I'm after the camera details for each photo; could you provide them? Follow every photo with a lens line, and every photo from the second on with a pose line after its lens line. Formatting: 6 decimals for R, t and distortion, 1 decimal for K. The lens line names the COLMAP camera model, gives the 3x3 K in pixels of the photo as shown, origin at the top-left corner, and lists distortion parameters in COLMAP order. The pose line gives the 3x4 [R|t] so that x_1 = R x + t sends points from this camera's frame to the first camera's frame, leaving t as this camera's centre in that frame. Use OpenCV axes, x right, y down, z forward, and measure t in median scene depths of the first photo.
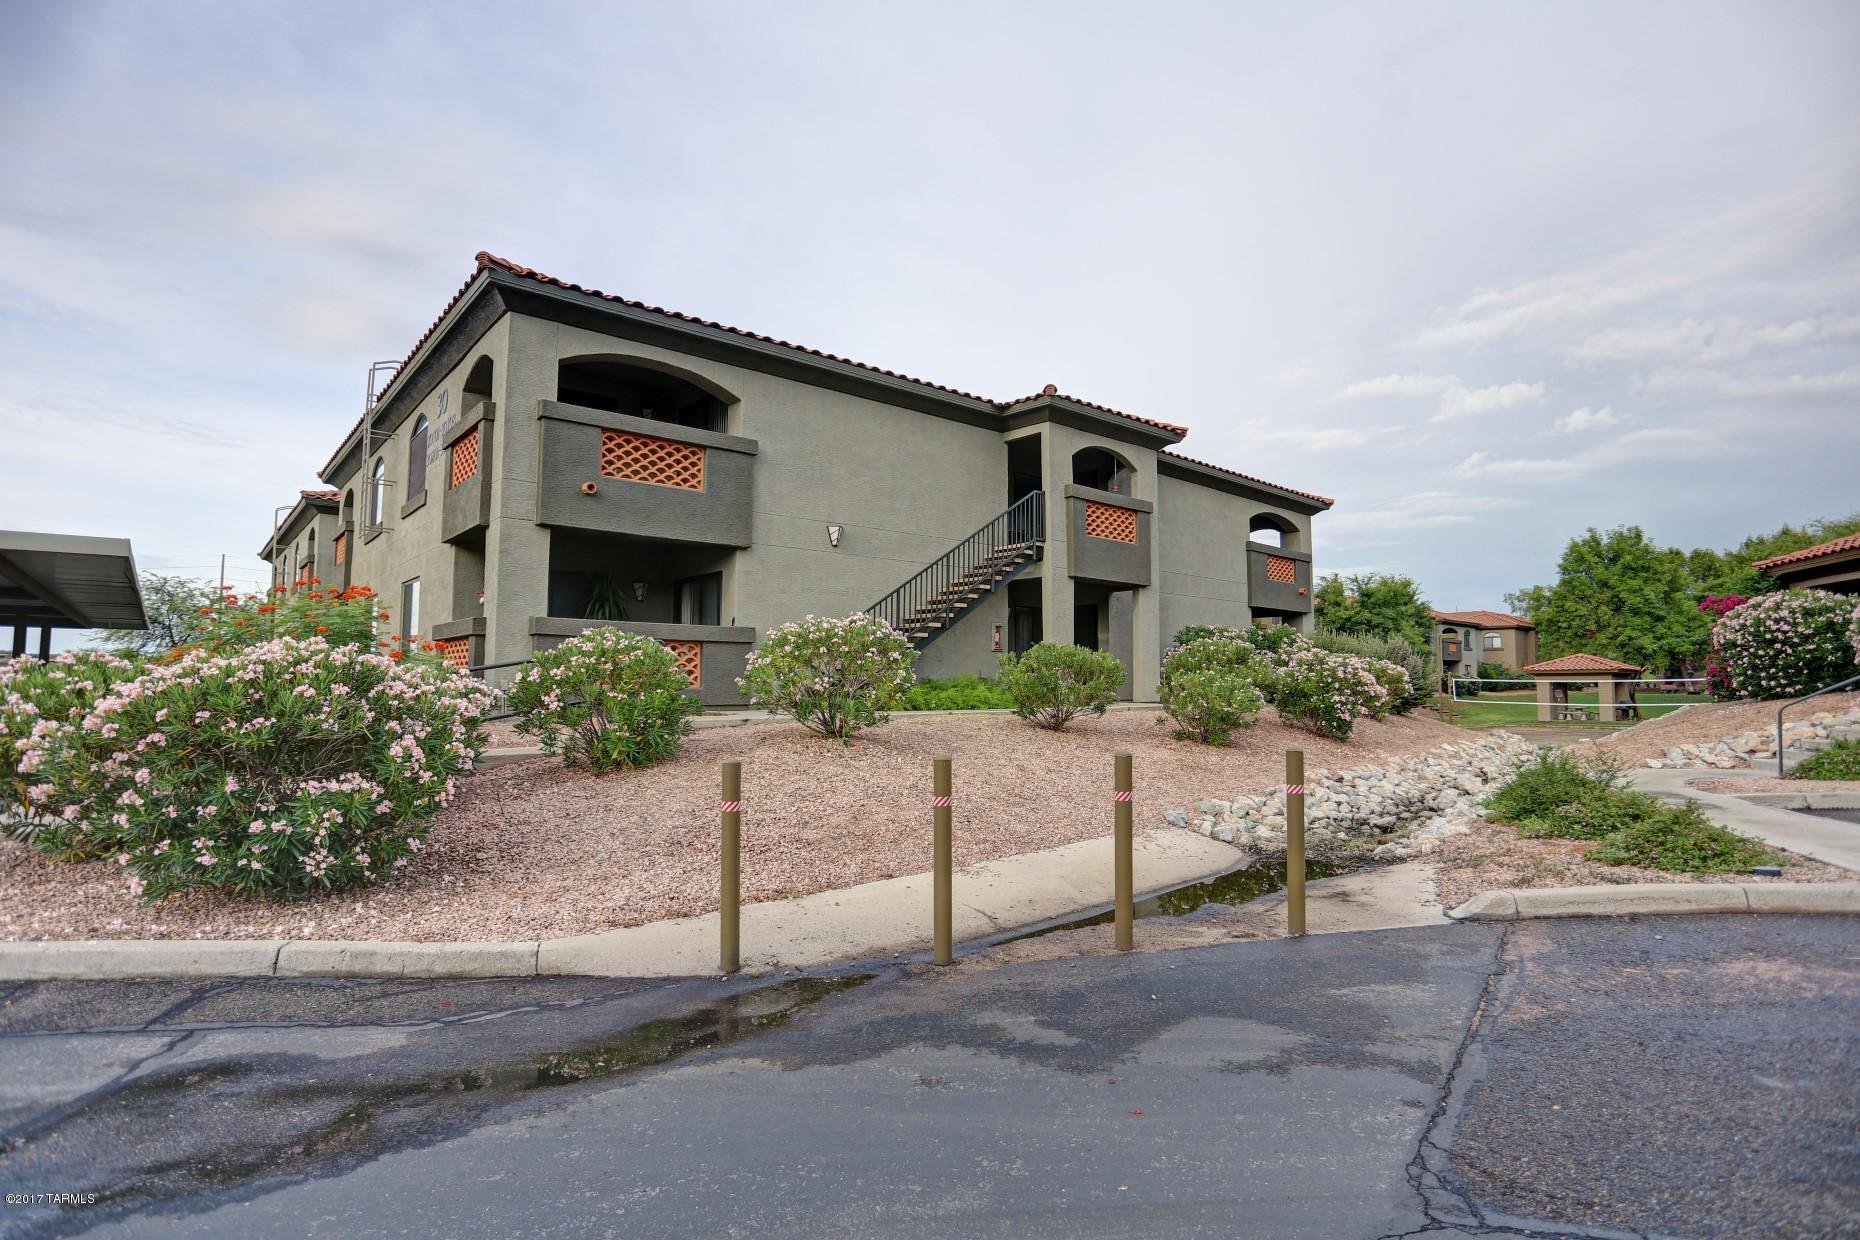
lens RADIAL K [[923.6, 0, 933.8], [0, 923.6, 625.3], [0, 0, 1]] dist [-0.079007, 0.035786]
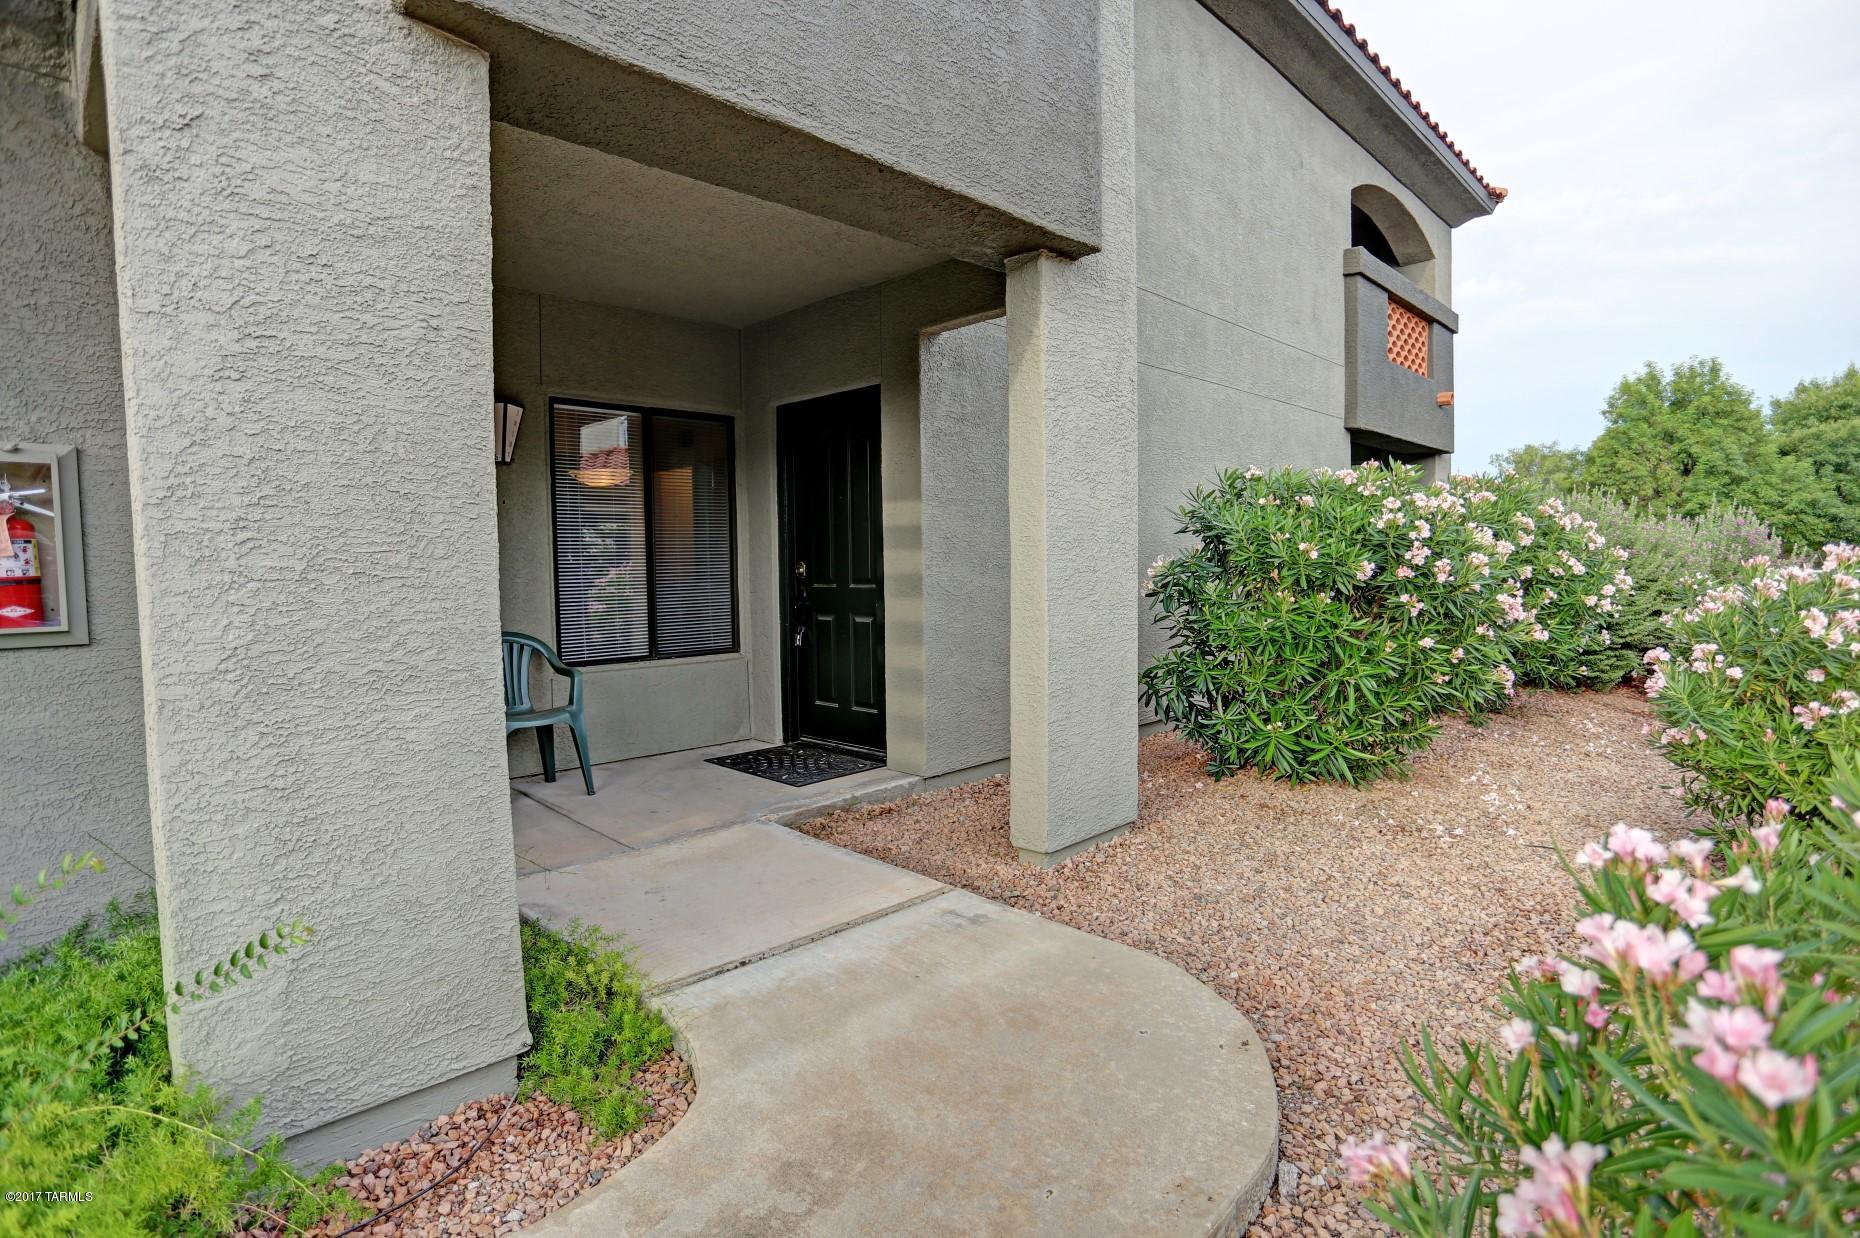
lens RADIAL K [[923.6, 0, 933.8], [0, 923.6, 624.3], [0, 0, 1]] dist [-0.079007, 0.035786]
pose [[0.996706, -0.024660, 0.077266, 0.065333], [0.014075, 0.990792, 0.134660, 0.002890], [-0.079875, -0.133129, 0.987875, 0.284603]]
